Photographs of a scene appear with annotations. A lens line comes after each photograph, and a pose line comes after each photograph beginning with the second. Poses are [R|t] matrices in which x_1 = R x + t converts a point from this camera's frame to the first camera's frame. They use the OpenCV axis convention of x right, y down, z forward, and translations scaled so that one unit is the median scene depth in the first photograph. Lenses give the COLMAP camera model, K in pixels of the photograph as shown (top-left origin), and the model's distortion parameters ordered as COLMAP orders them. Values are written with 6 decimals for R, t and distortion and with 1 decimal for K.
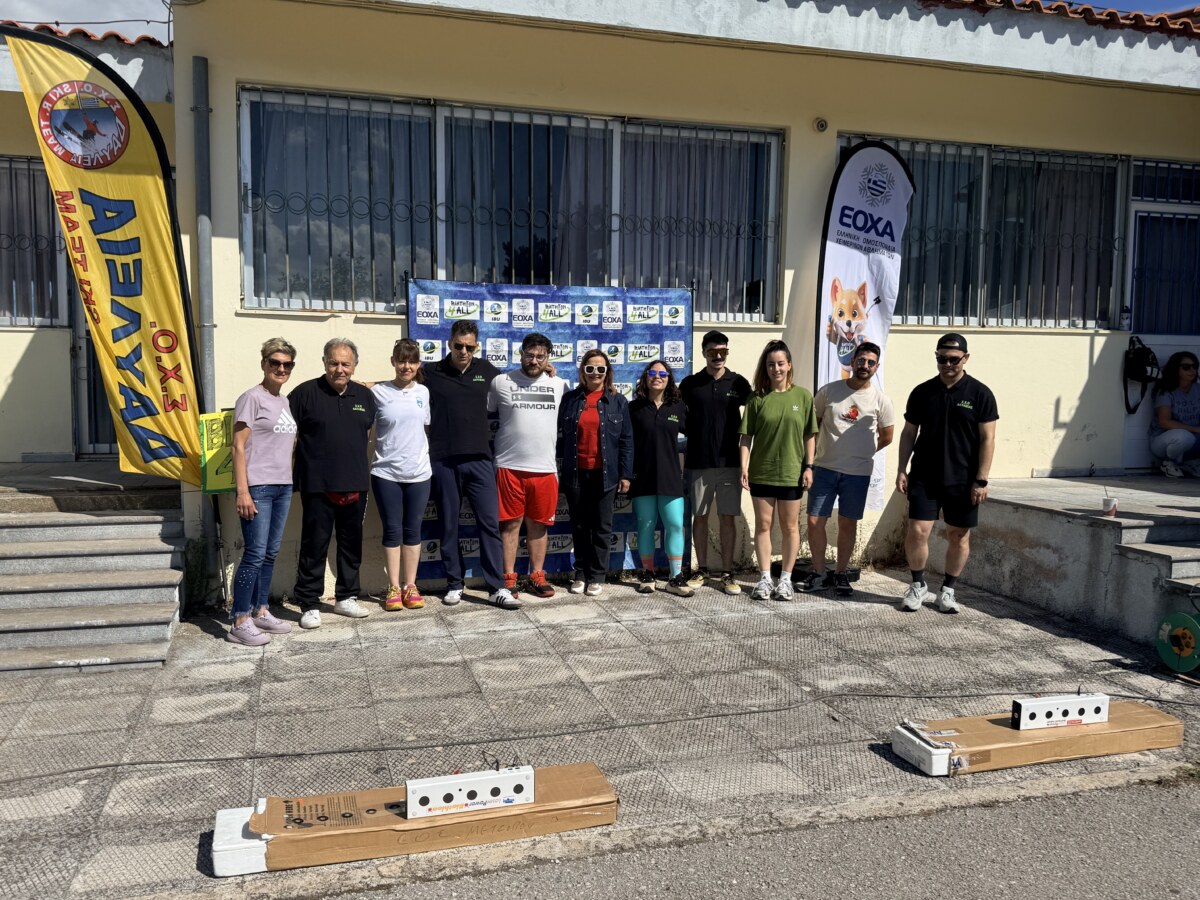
lens RADIAL K [[1031.7, 0, 600.0], [0, 1031.7, 450.0], [0, 0, 1]] dist [0.235004, -0.395006]
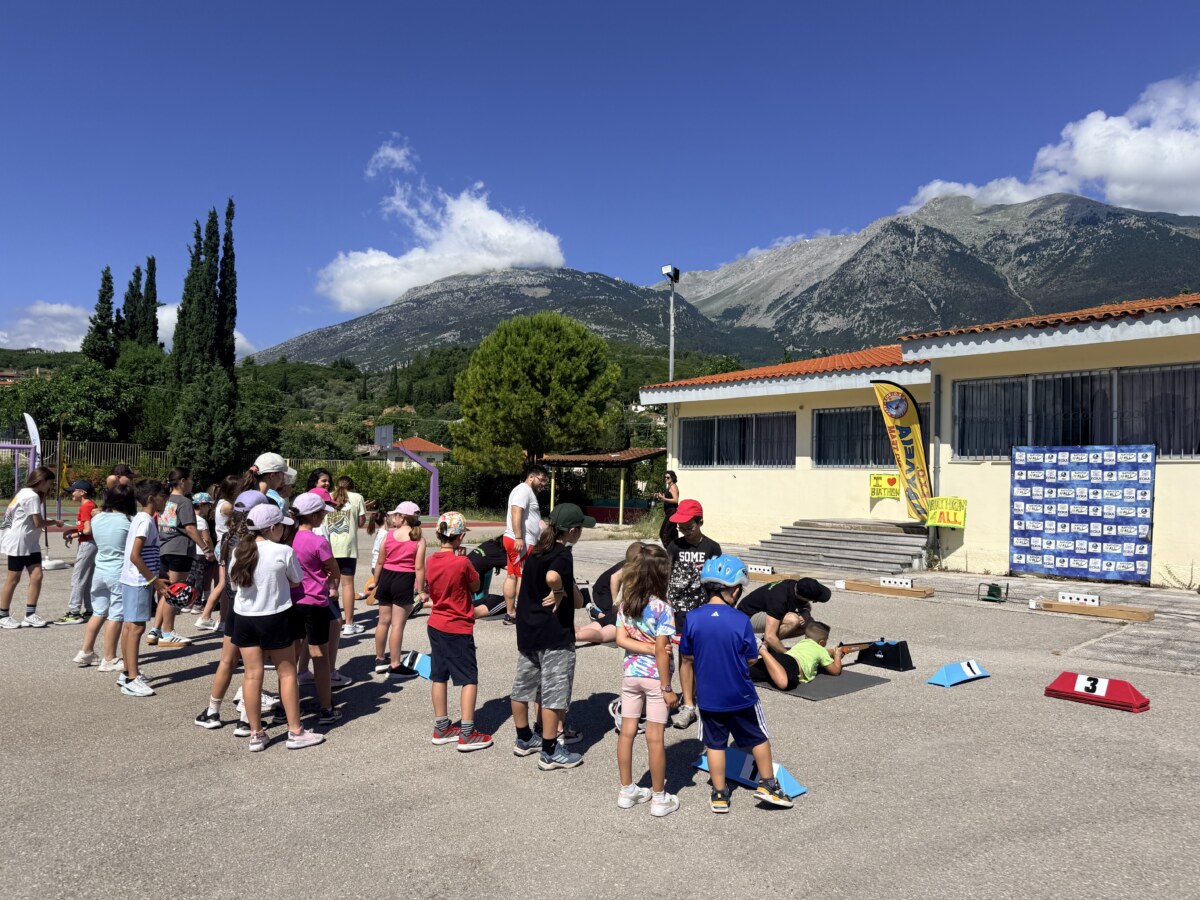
lens RADIAL K [[837.5, 0, 600.0], [0, 837.5, 450.0], [0, 0, 1]] dist [0.061973, -0.101203]
pose [[0.450519, -0.038215, -0.891949, 1.093196], [-0.091503, 0.991845, -0.088713, 0.102963], [0.888065, 0.121582, 0.443348, -0.699010]]
